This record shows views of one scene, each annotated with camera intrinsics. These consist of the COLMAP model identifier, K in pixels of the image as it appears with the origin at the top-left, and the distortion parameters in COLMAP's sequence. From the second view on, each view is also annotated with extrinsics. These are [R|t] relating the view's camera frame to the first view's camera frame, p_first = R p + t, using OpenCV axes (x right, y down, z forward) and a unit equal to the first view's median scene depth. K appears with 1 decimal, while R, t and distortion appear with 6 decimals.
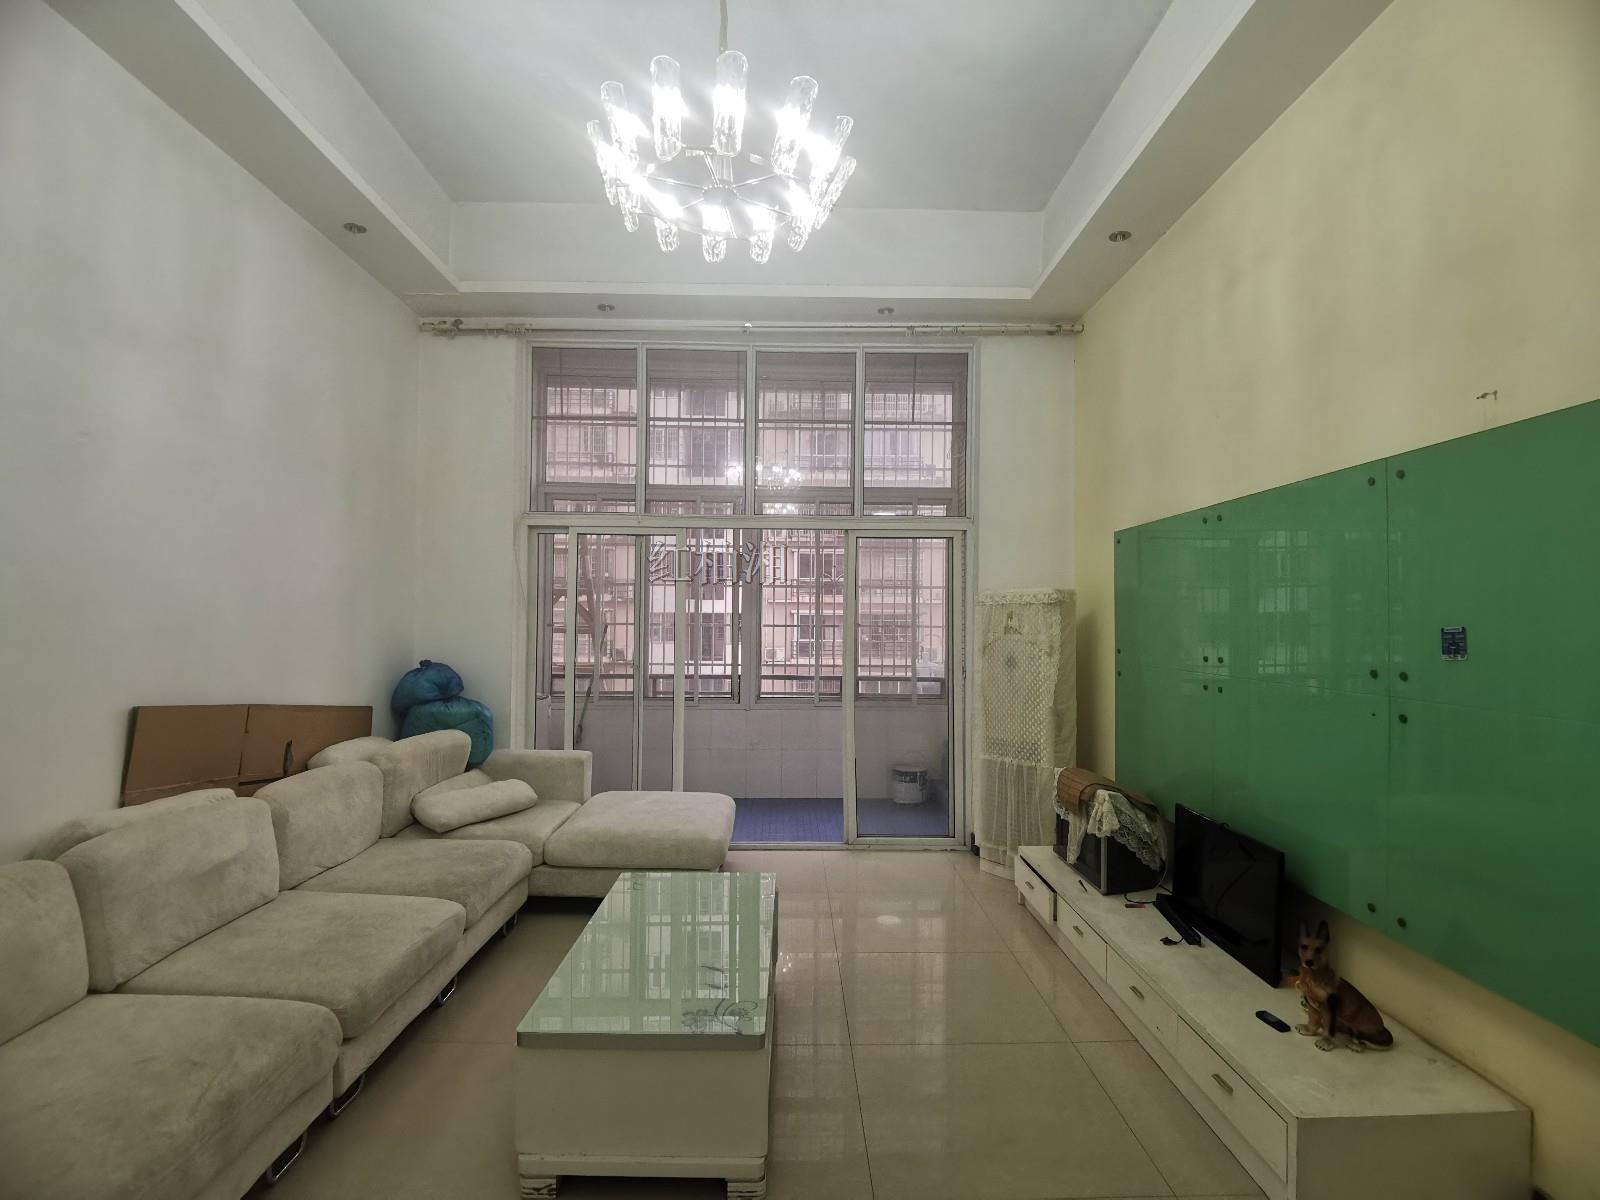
lens RADIAL K [[793.5, 0, 800.0], [0, 793.5, 600.0], [0, 0, 1]] dist [0.002473, 0.000099]
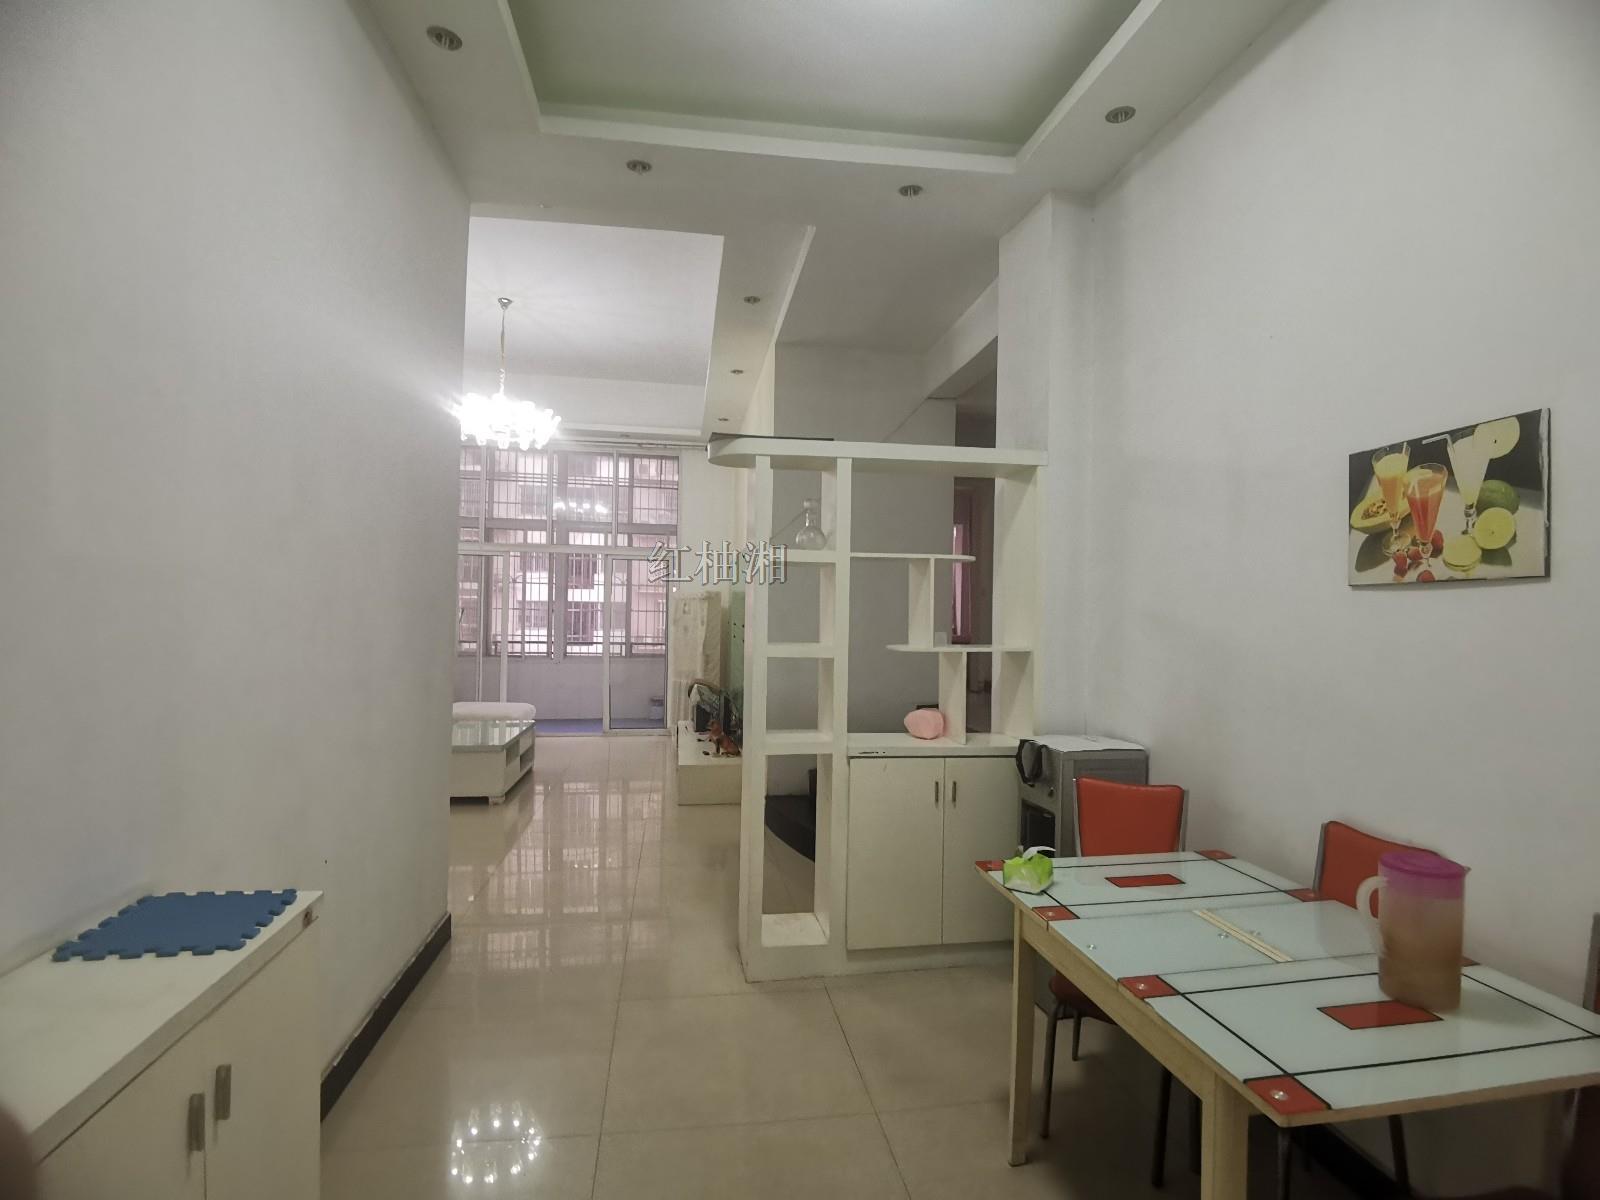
lens RADIAL K [[793.5, 0, 800.0], [0, 793.5, 600.0], [0, 0, 1]] dist [0.002473, 0.000099]
pose [[0.991256, -0.001867, 0.131941, 0.261153], [-0.000228, 0.999874, 0.015862, -0.019172], [-0.131954, -0.015753, 0.991131, -0.828624]]
